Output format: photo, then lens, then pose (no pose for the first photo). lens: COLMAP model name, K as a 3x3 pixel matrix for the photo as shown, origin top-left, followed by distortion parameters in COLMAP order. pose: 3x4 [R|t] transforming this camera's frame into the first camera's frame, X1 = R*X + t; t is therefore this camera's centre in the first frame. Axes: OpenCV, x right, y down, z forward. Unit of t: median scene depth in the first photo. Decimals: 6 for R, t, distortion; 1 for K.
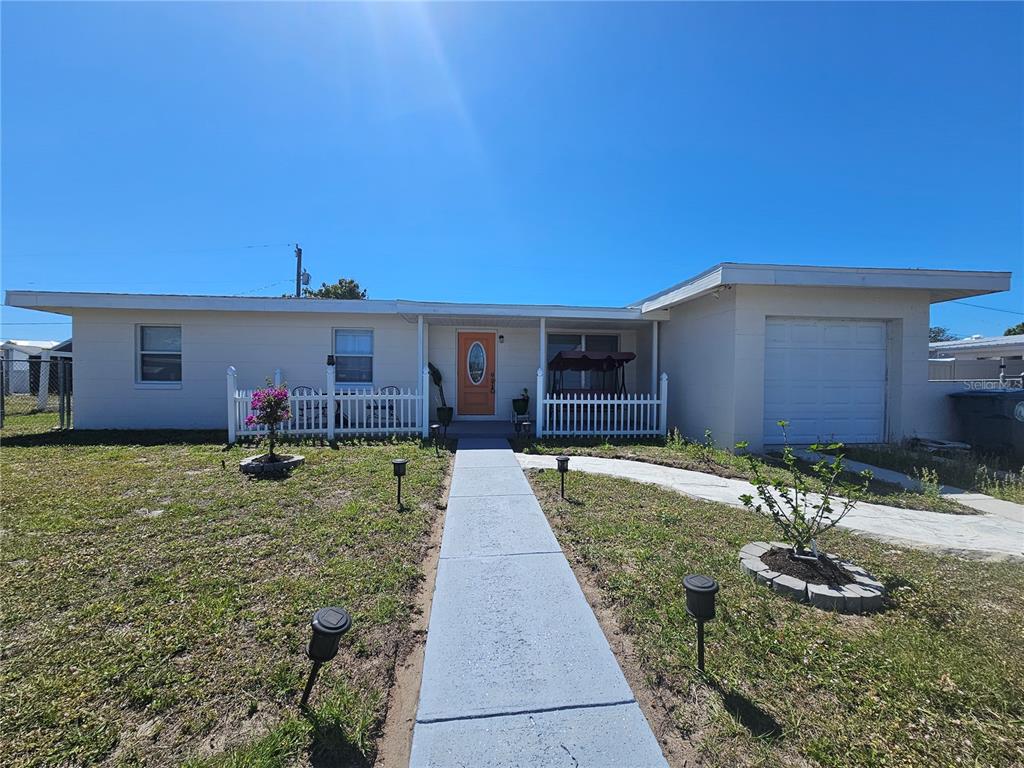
lens RADIAL K [[418.5, 0, 515.3], [0, 418.5, 387.4], [0, 0, 1]] dist [-0.000286, 0.000292]
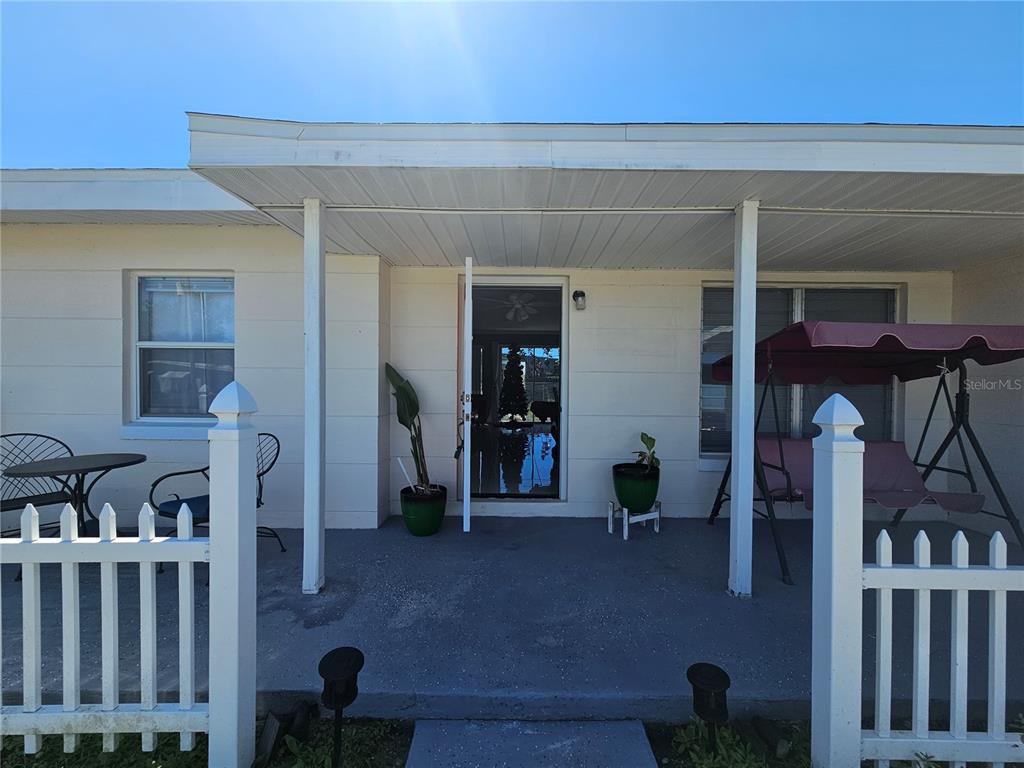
lens RADIAL K [[418.5, 0, 515.3], [0, 418.5, 387.4], [0, 0, 1]] dist [-0.000286, 0.000292]
pose [[0.994295, 0.002993, -0.106626, -0.057220], [-0.002842, 0.999995, 0.001567, -0.043953], [0.106630, -0.001255, 0.994298, 0.711997]]
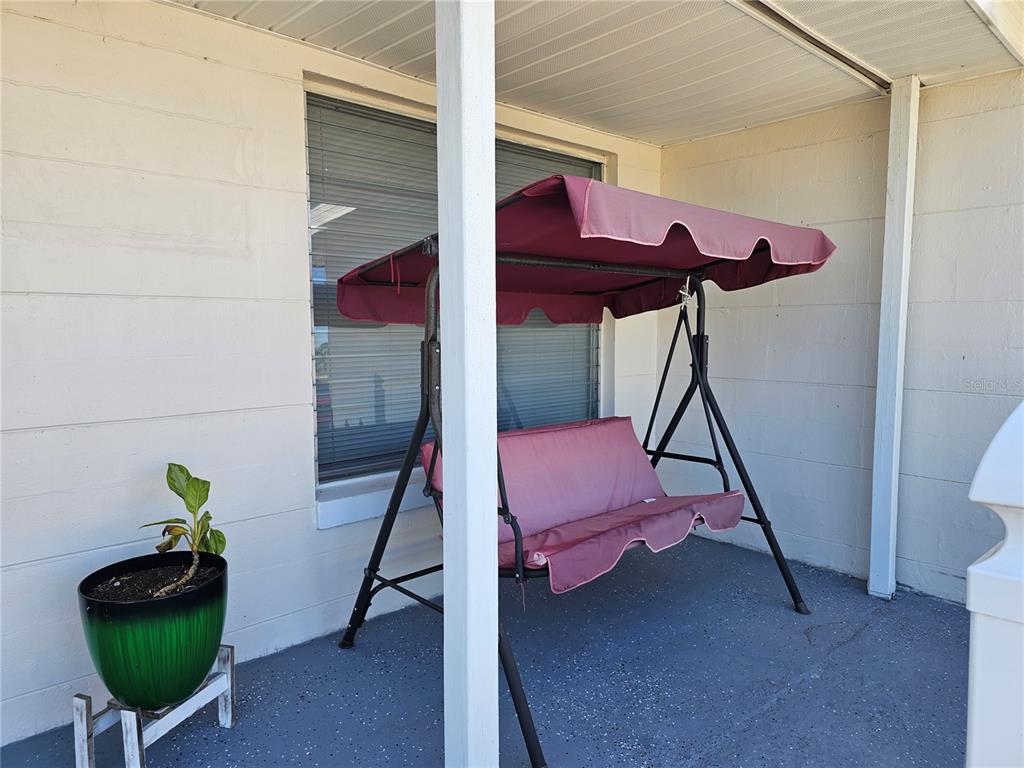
lens RADIAL K [[681.2, 0, 491.0], [0, 681.2, 384.8], [0, 0, 1]] dist [0.003271, 0.001543]
pose [[0.811557, -0.060426, 0.581140, -0.022437], [0.016599, 0.996621, 0.080445, -0.043911], [-0.584037, -0.055639, 0.809818, 0.878799]]
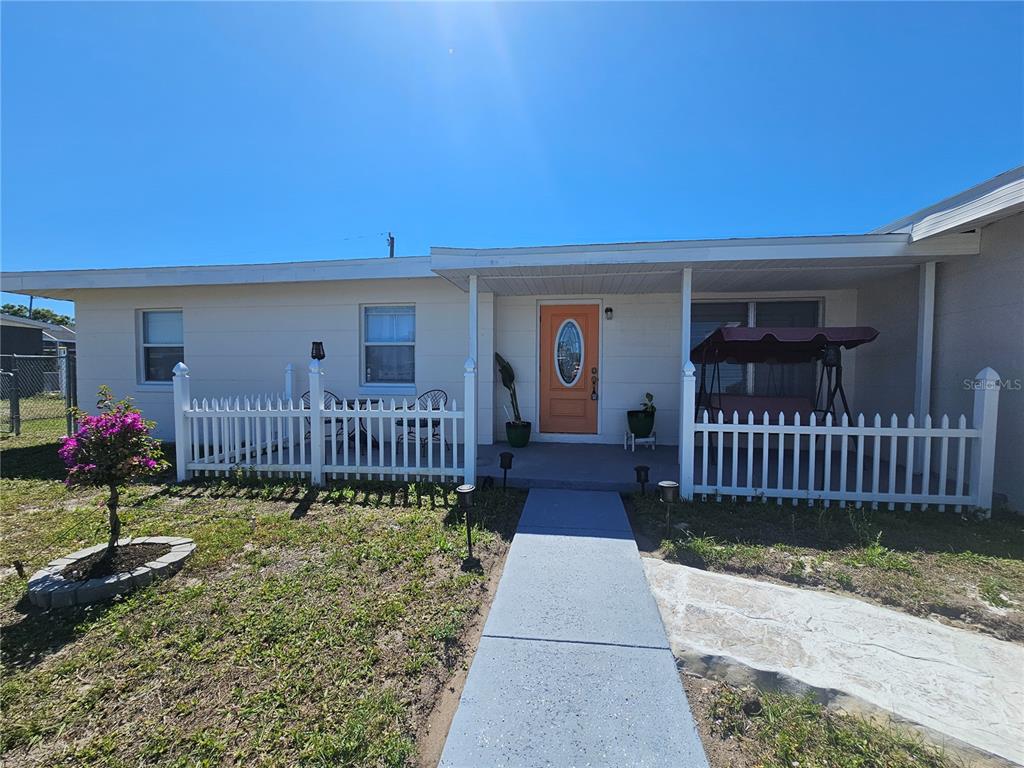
lens RADIAL K [[418.5, 0, 515.3], [0, 418.5, 387.4], [0, 0, 1]] dist [-0.000286, 0.000292]
pose [[0.969734, 0.005571, -0.244100, -0.017915], [-0.000672, 0.999797, 0.020149, -0.020778], [0.244163, -0.019375, 0.969541, 0.412566]]
